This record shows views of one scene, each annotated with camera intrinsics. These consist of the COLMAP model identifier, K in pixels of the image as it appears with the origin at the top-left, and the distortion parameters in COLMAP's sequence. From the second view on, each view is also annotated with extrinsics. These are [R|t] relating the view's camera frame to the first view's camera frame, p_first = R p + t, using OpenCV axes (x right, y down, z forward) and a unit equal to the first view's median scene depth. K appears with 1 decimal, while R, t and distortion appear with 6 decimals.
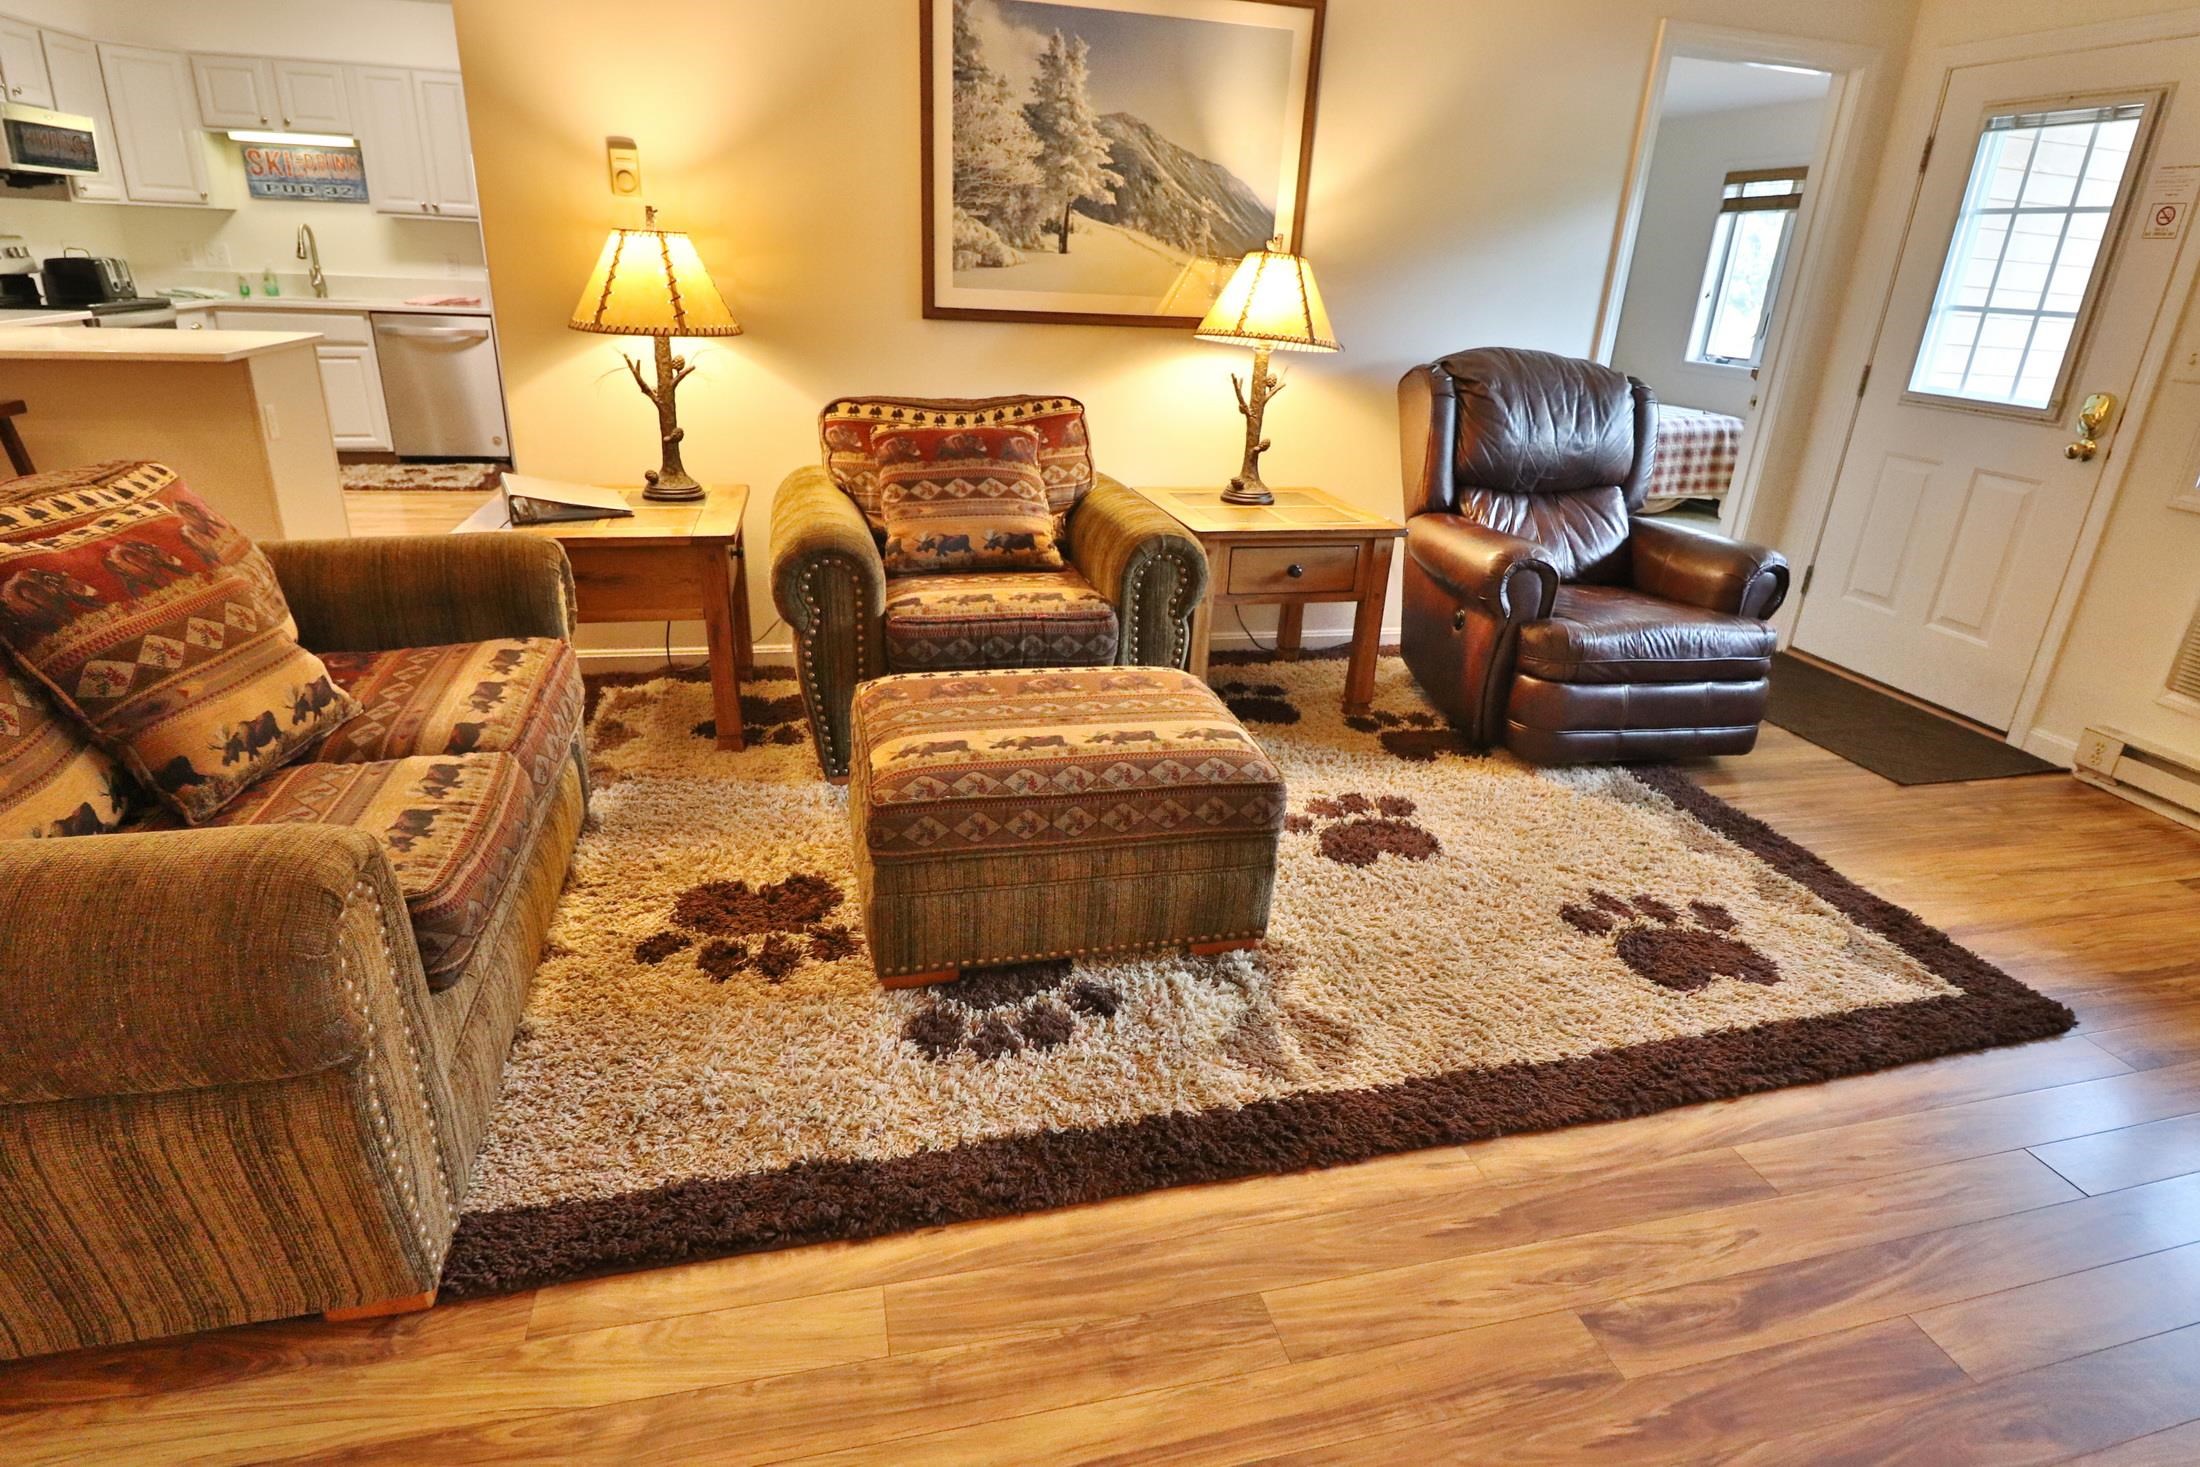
lens RADIAL K [[1140.8, 0, 1105.4], [0, 1140.8, 728.2], [0, 0, 1]] dist [0.002814, -0.014977]
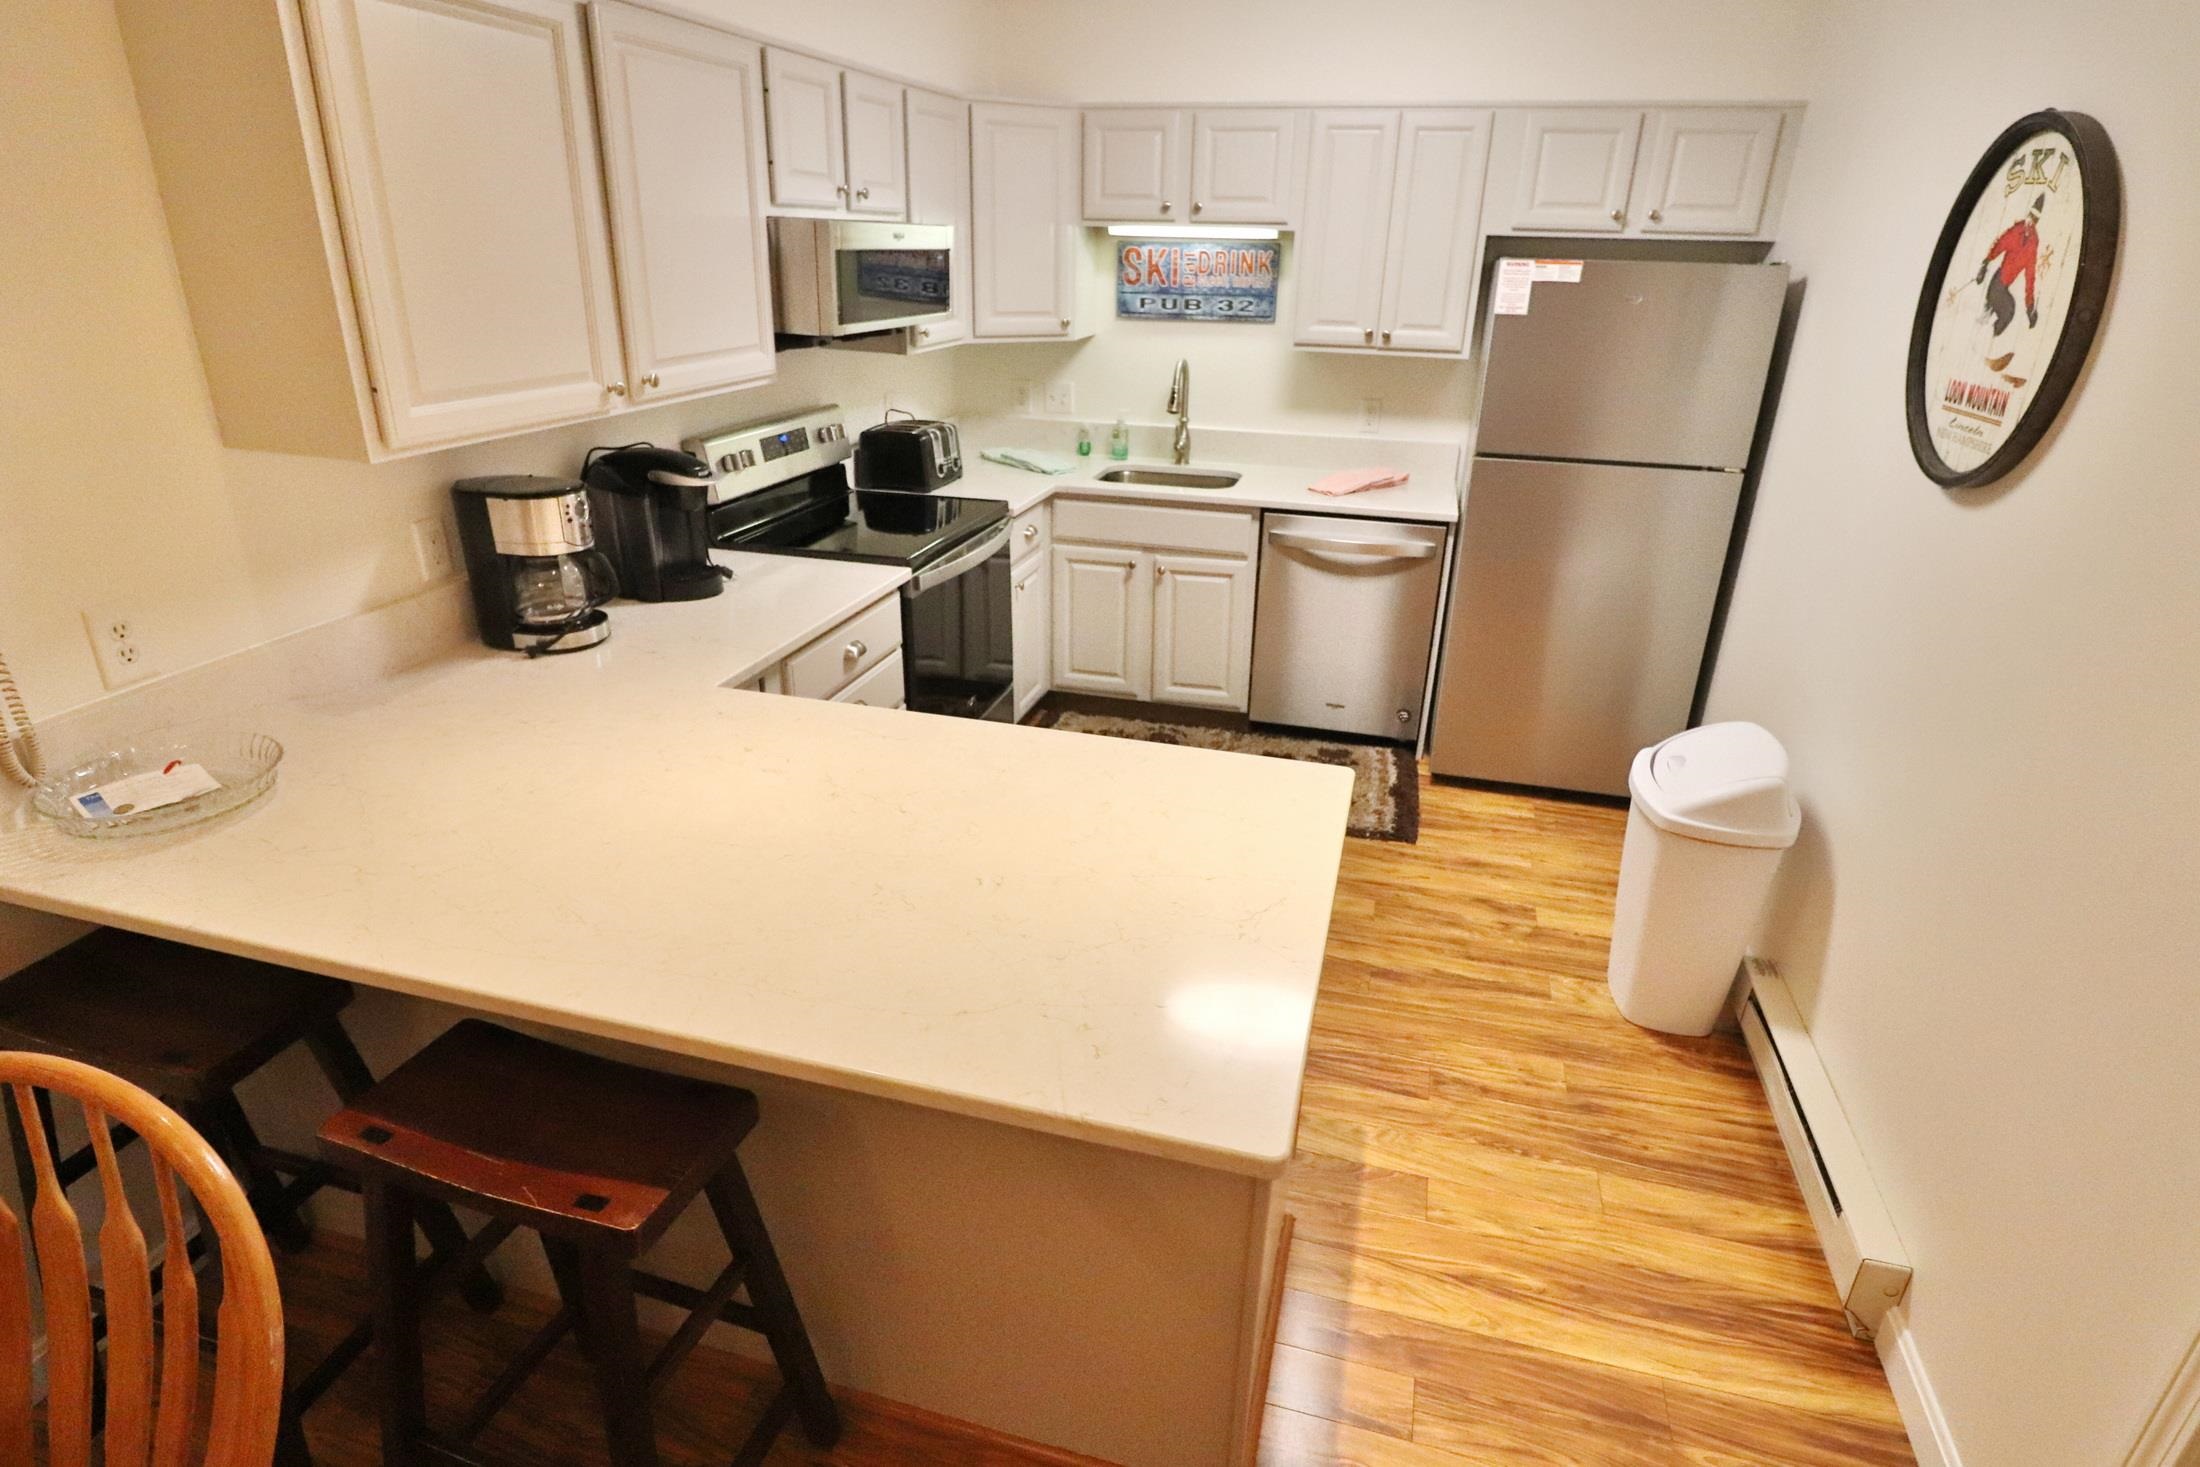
lens RADIAL K [[1140.8, 0, 1105.4], [0, 1140.8, 728.2], [0, 0, 1]] dist [0.002814, -0.014977]
pose [[0.866078, 0.165347, -0.471772, -0.749689], [-0.164397, 0.985431, 0.043573, -0.480807], [0.472103, 0.039820, 0.880643, 0.763980]]
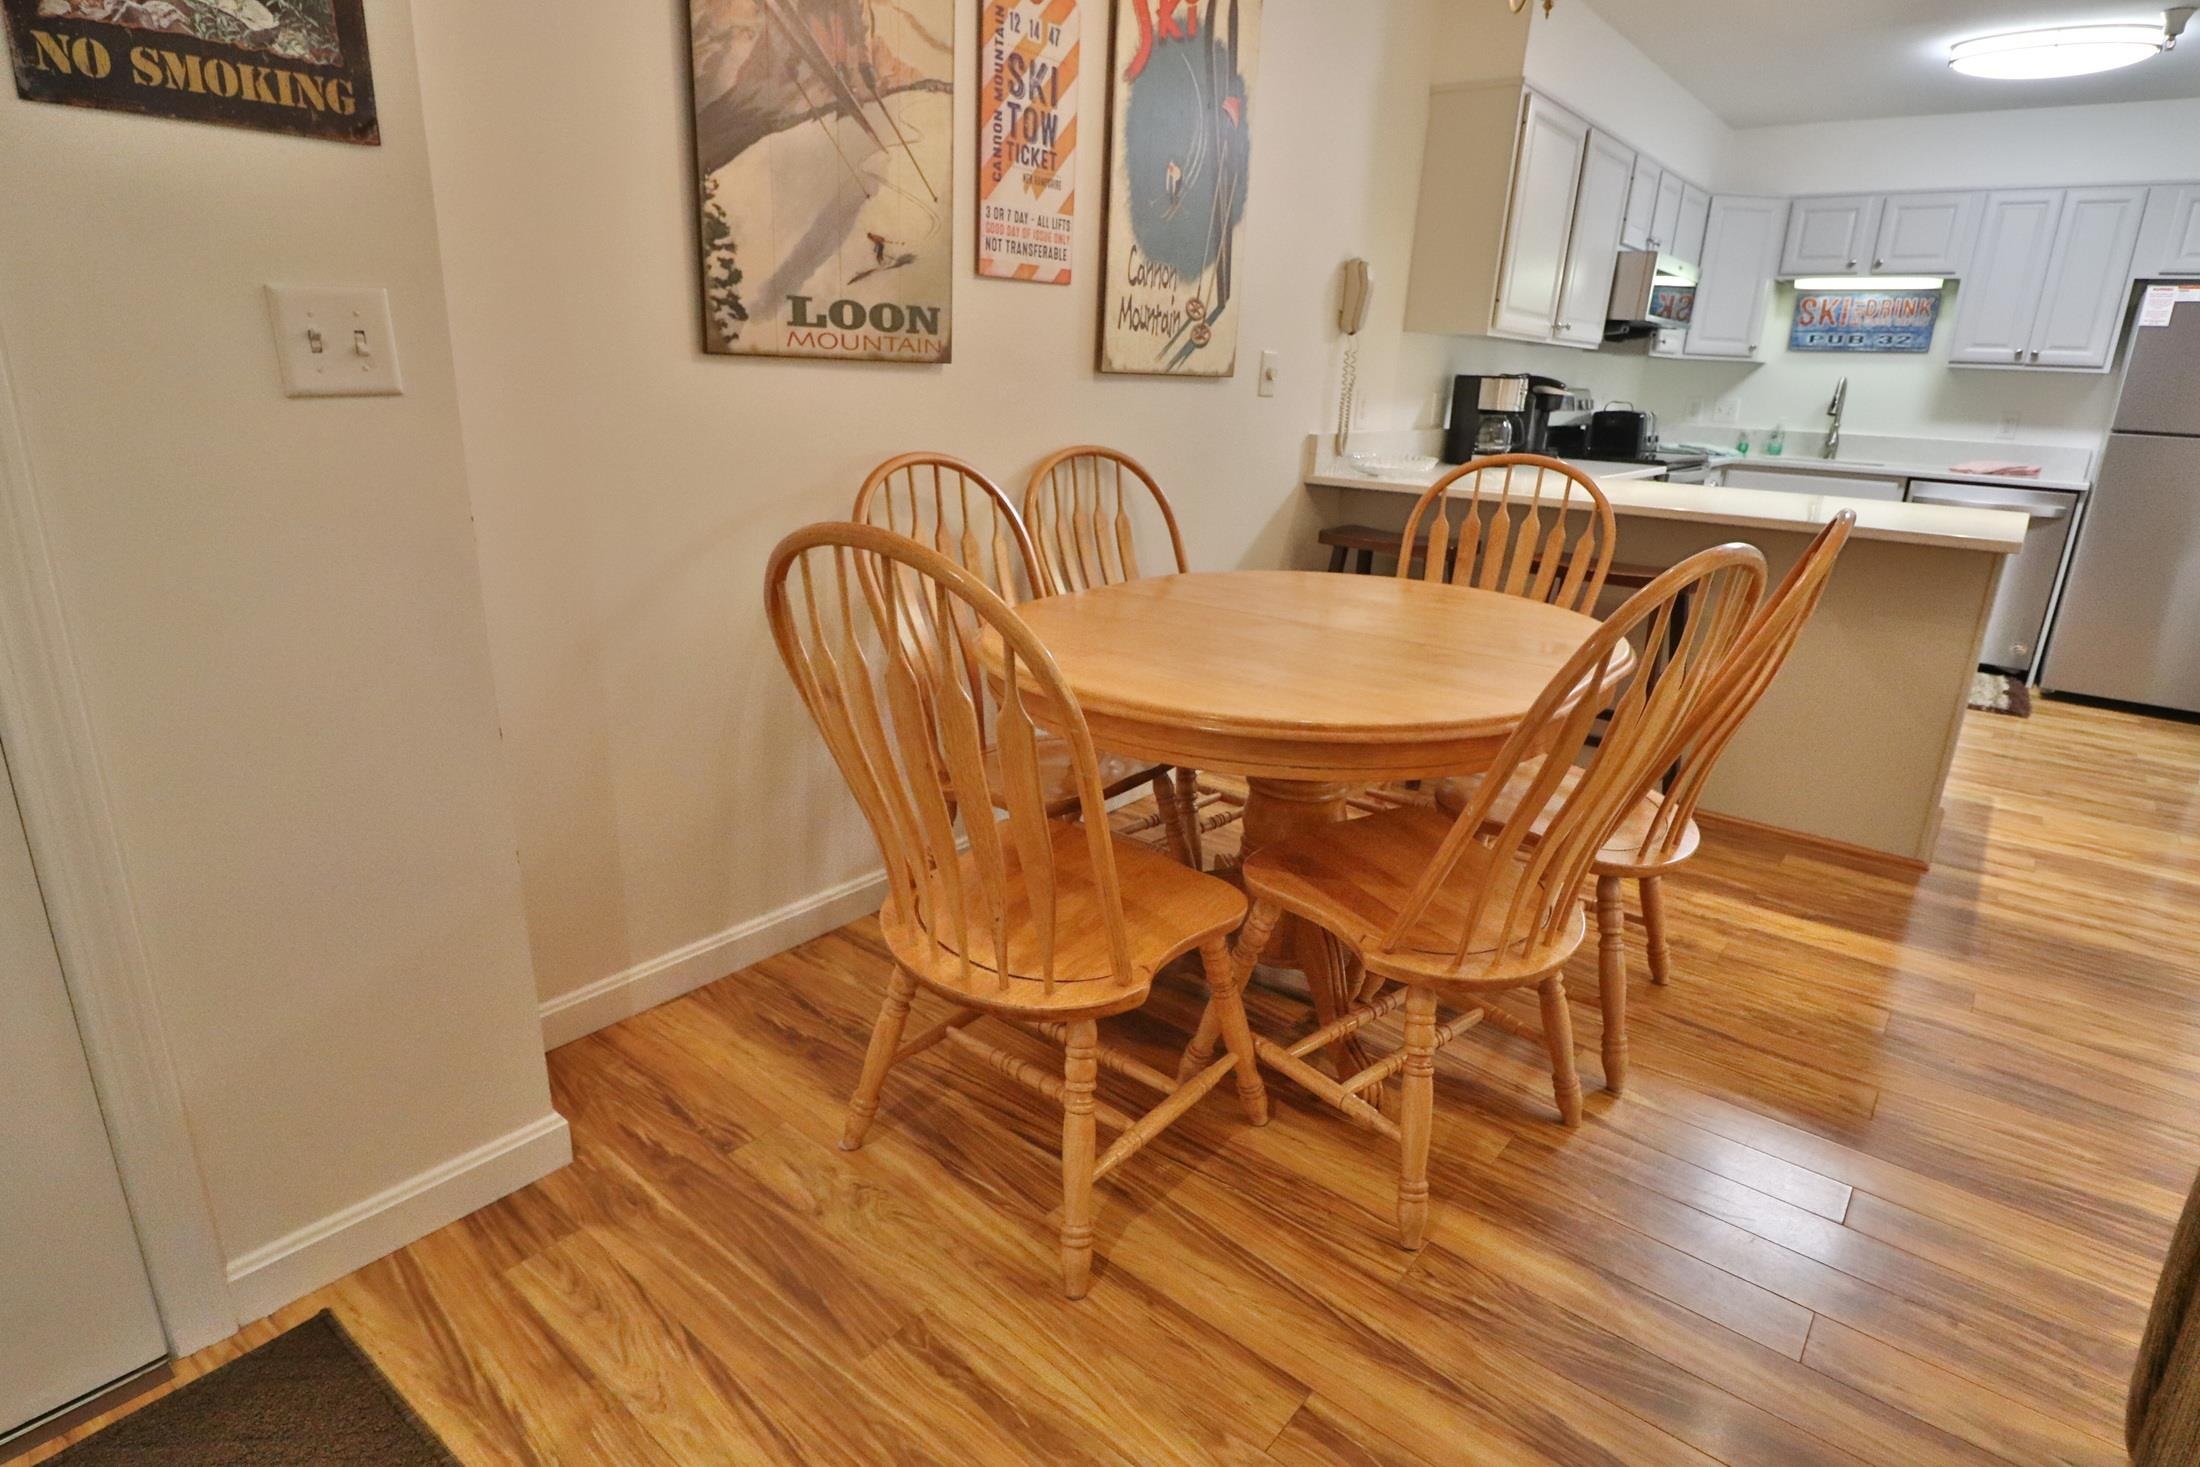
lens RADIAL K [[1140.8, 0, 1105.4], [0, 1140.8, 728.2], [0, 0, 1]] dist [0.002814, -0.014977]
pose [[0.597964, 0.210438, -0.773405, -0.588358], [-0.304669, 0.952168, 0.023521, -0.065711], [0.741361, 0.221568, 0.633476, 0.158456]]
